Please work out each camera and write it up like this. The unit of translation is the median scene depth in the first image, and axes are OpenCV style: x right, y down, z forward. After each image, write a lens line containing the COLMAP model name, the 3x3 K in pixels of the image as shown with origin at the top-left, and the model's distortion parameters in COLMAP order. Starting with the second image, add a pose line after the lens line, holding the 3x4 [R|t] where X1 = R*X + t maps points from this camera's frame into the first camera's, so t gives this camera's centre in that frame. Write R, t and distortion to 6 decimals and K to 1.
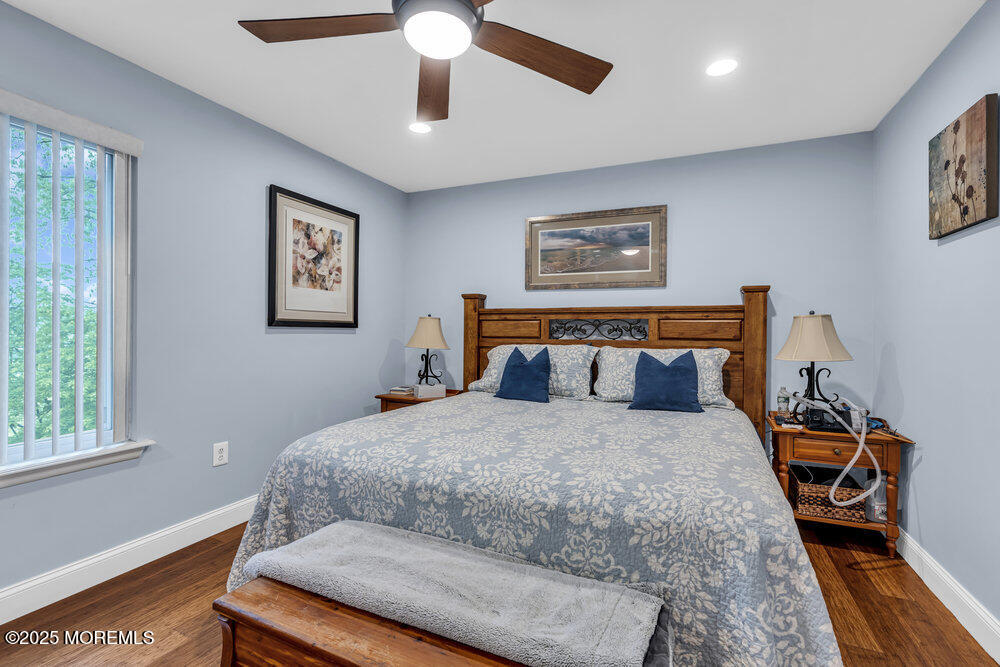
lens RADIAL K [[452.7, 0, 502.2], [0, 452.7, 331.1], [0, 0, 1]] dist [-0.003296, 0.000078]
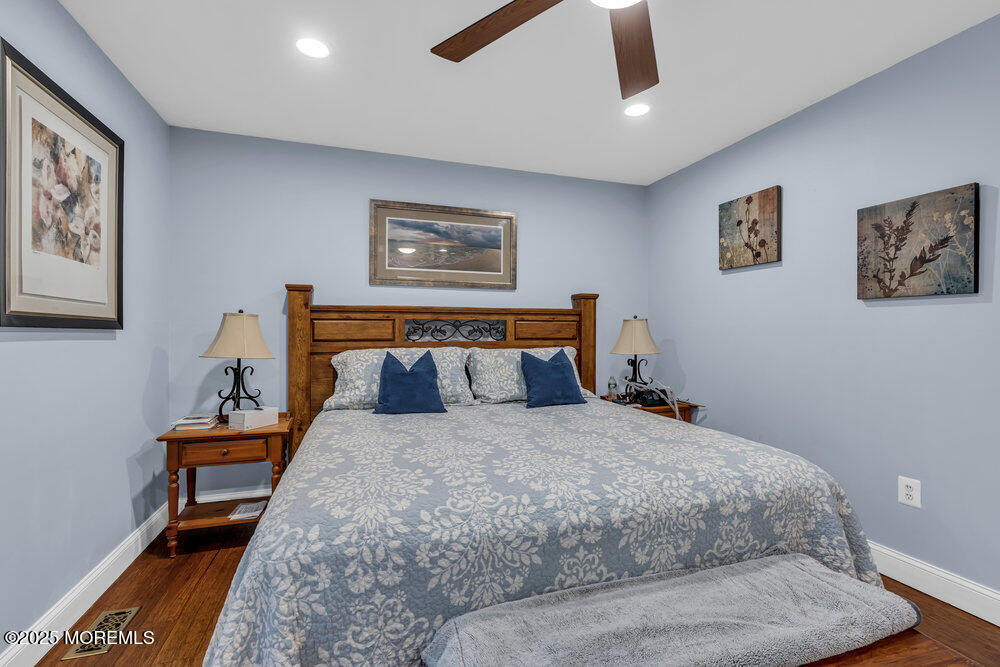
lens RADIAL K [[452.7, 0, 502.2], [0, 452.7, 331.1], [0, 0, 1]] dist [-0.003296, 0.000078]
pose [[0.736421, -0.004796, 0.676506, -0.410265], [0.005594, 0.999984, 0.000999, -0.002837], [-0.676500, 0.003049, 0.736436, 0.253998]]
